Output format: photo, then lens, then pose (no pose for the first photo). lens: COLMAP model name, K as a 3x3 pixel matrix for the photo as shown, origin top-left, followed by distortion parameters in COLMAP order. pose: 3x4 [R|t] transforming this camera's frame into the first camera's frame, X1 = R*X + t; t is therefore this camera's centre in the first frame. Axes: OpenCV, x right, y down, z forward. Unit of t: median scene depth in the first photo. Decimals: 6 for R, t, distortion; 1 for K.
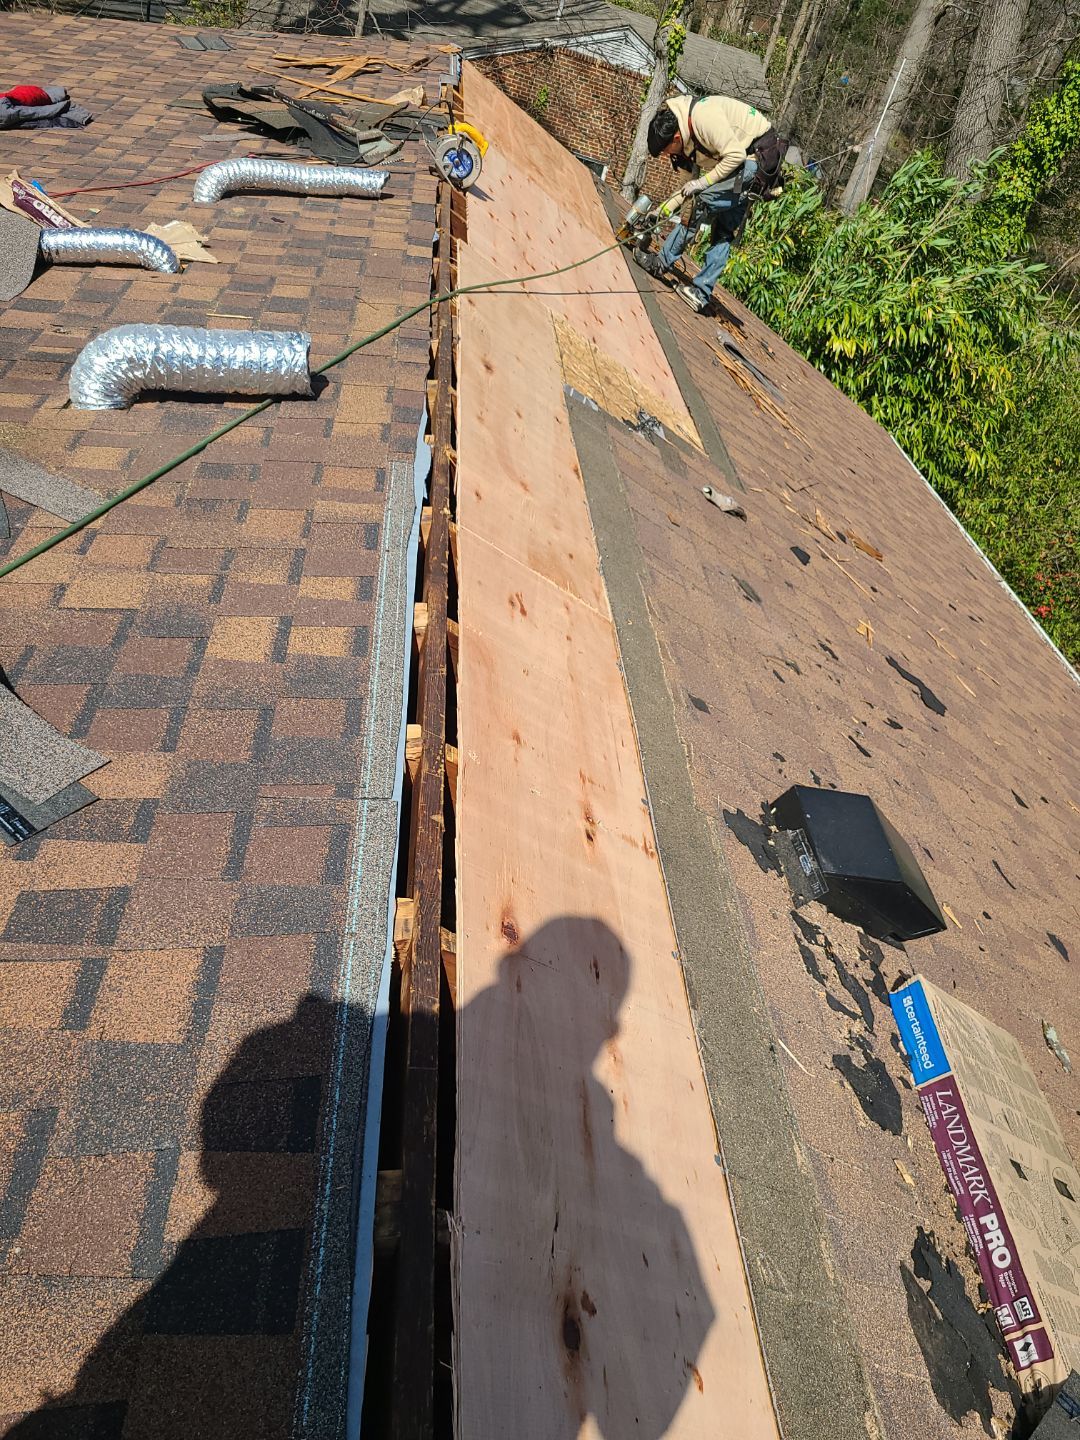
lens RADIAL K [[1107.3, 0, 587.8], [0, 1107.3, 722.5], [0, 0, 1]] dist [0.056649, -0.038338]
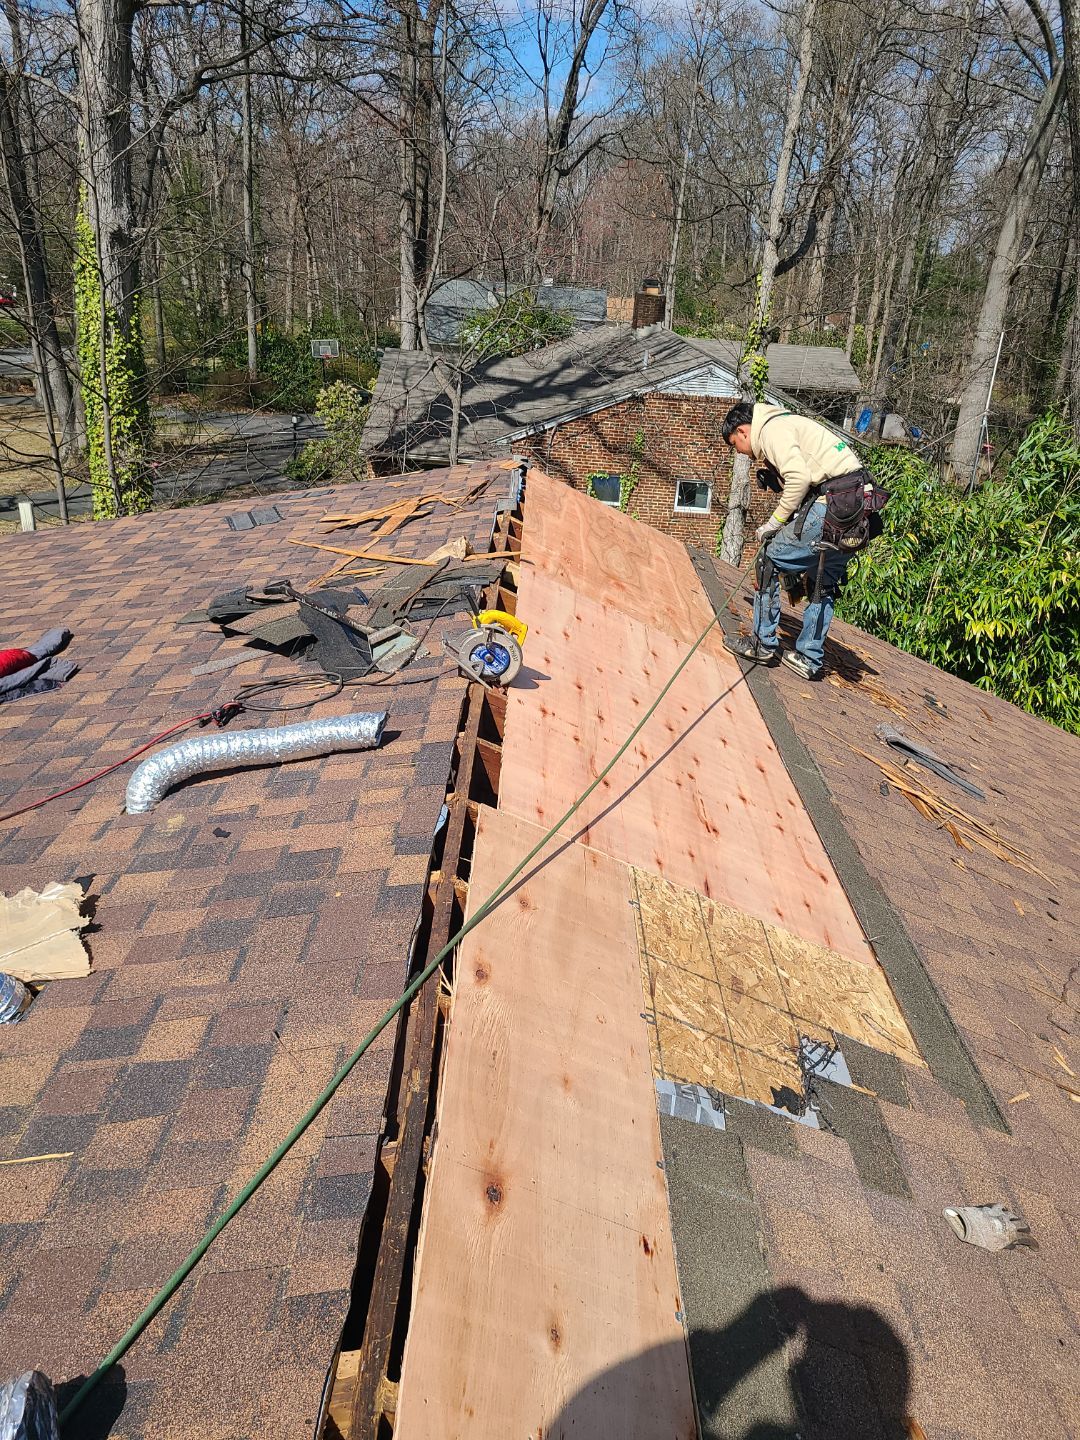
lens RADIAL K [[1080.5, 0, 558.1], [0, 1080.5, 720.2], [0, 0, 1]] dist [0.051615, -0.040018]
pose [[0.971746, -0.167308, -0.166488, 0.038034], [0.123359, 0.961366, -0.246086, -0.256065], [0.201228, 0.218596, 0.954842, 0.305657]]
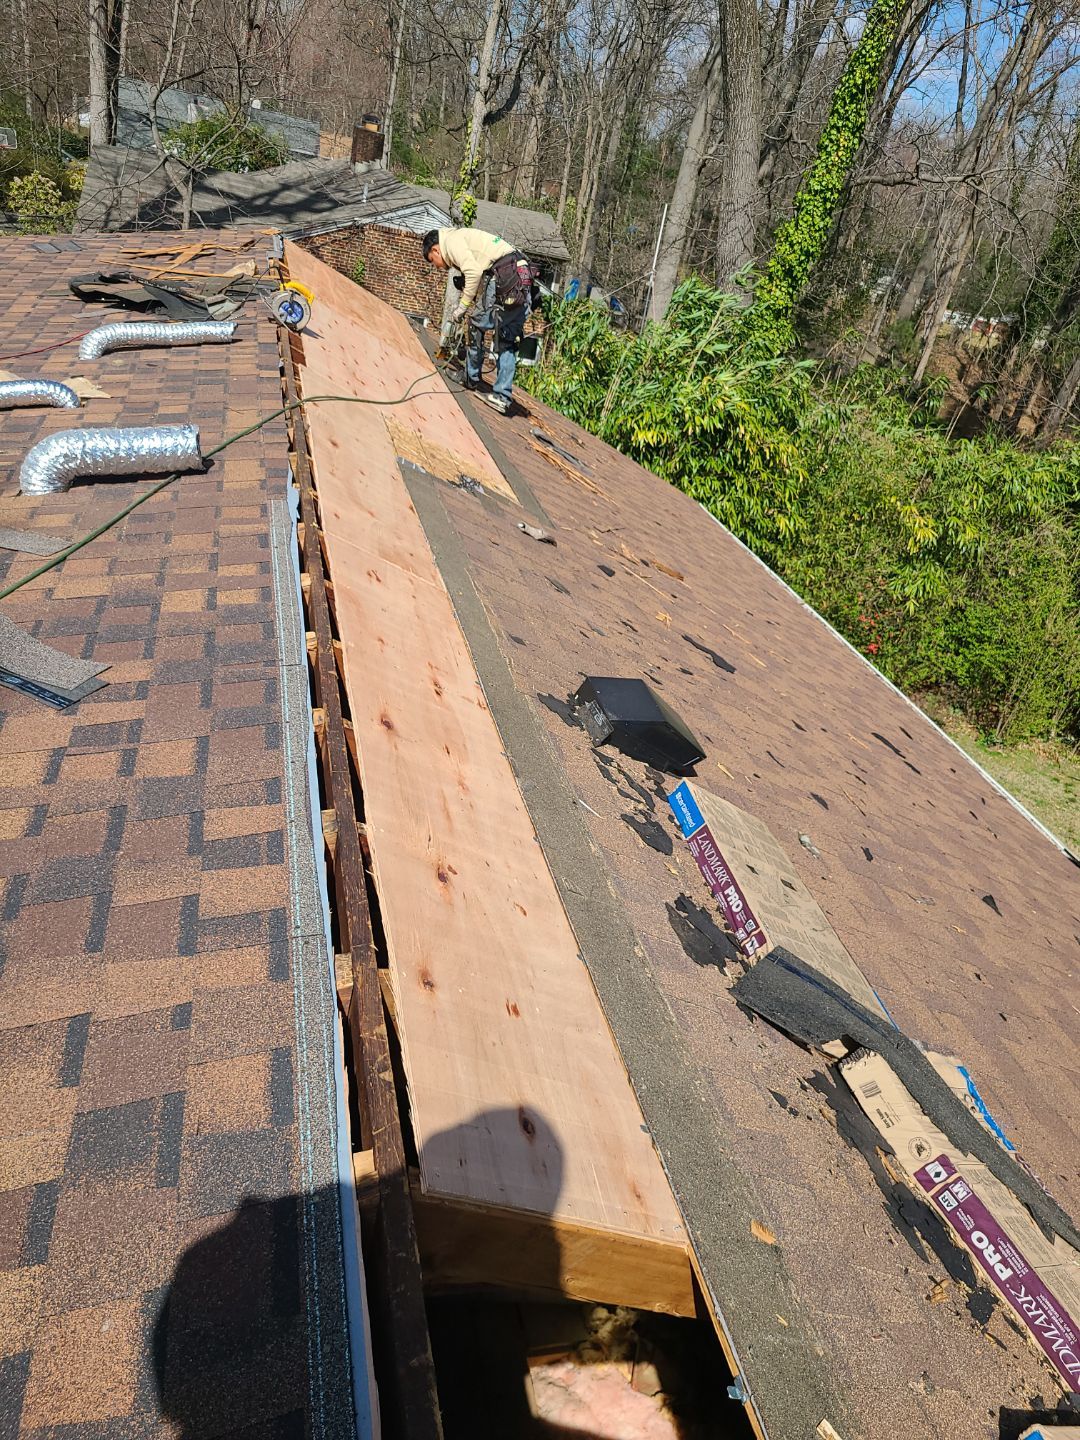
lens RADIAL K [[1105.0, 0, 585.5], [0, 1105.0, 688.3], [0, 0, 1]] dist [0.055221, -0.036033]
pose [[0.984017, -0.143825, 0.105002, 0.014941], [0.157002, 0.978947, -0.130434, 0.116041], [-0.084032, 0.144835, 0.985881, -0.177083]]
